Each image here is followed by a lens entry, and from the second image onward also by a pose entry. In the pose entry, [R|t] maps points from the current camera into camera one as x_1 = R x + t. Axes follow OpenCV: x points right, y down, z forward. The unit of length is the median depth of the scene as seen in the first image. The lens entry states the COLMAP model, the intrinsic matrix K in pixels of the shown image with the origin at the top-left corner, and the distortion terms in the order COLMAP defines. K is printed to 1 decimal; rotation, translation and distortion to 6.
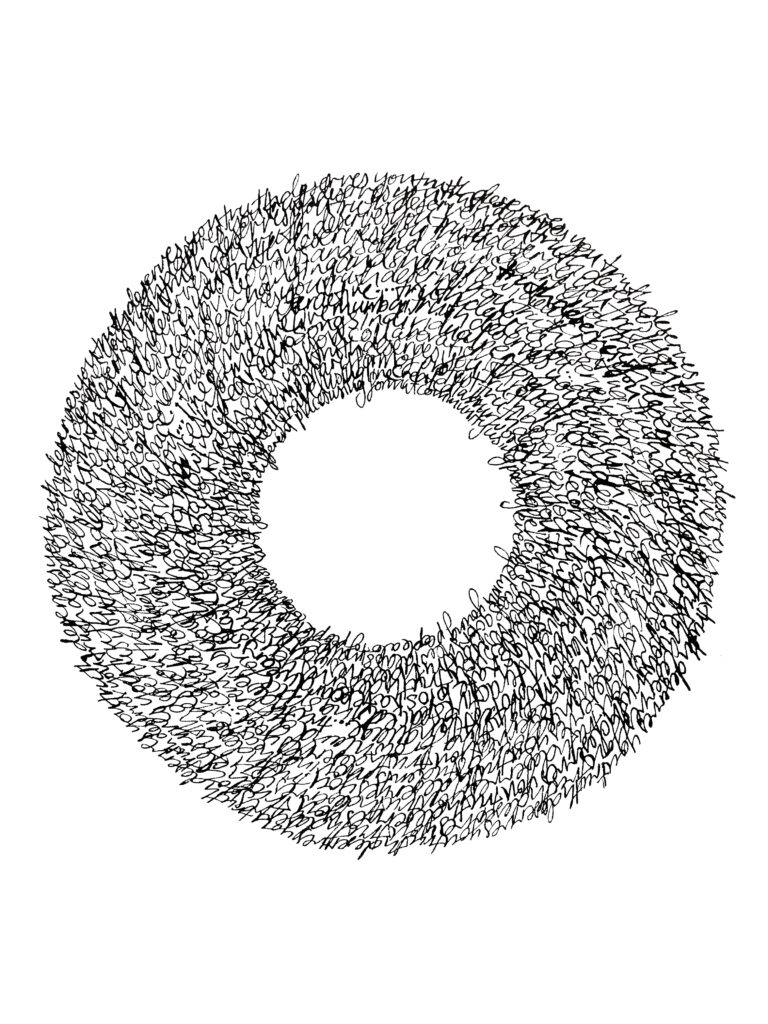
lens RADIAL K [[776.0, 0, 384.3], [0, 776.0, 503.7], [0, 0, 1]] dist [0.098448, -0.004564]
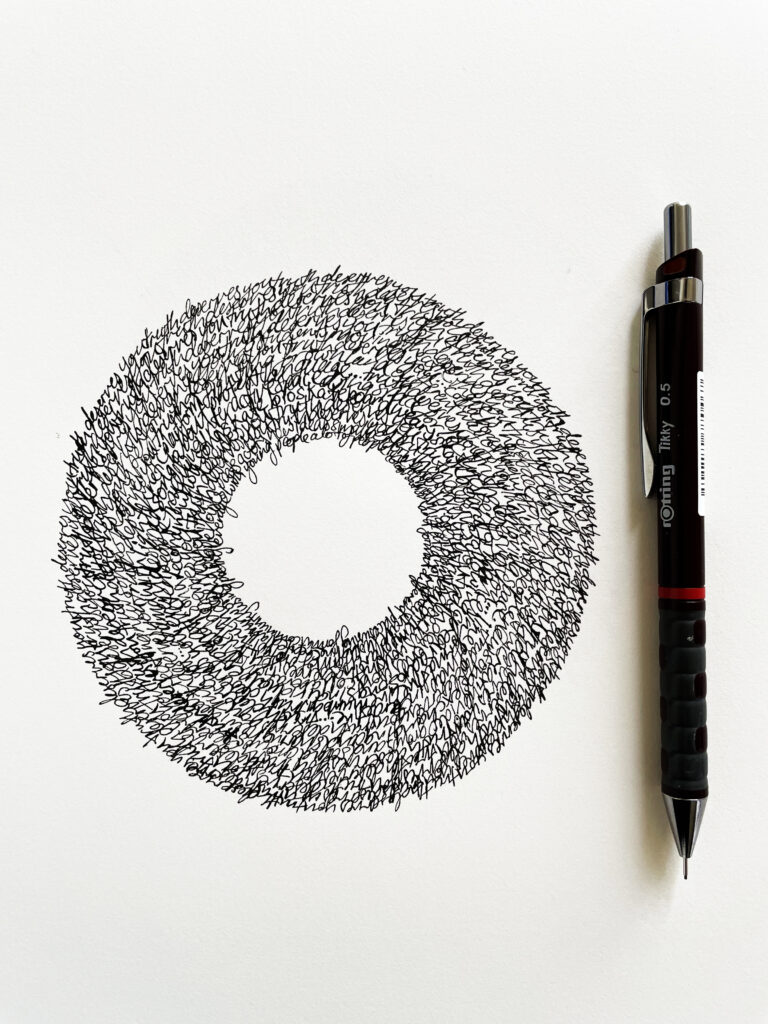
lens RADIAL K [[776.0, 0, 386.4], [0, 776.0, 513.7], [0, 0, 1]] dist [0.098448, -0.004564]
pose [[-0.995622, 0.012461, -0.092633, 0.016102], [-0.016817, -0.998782, 0.046390, -0.001519], [-0.091942, 0.047745, 0.994619, -0.263833]]
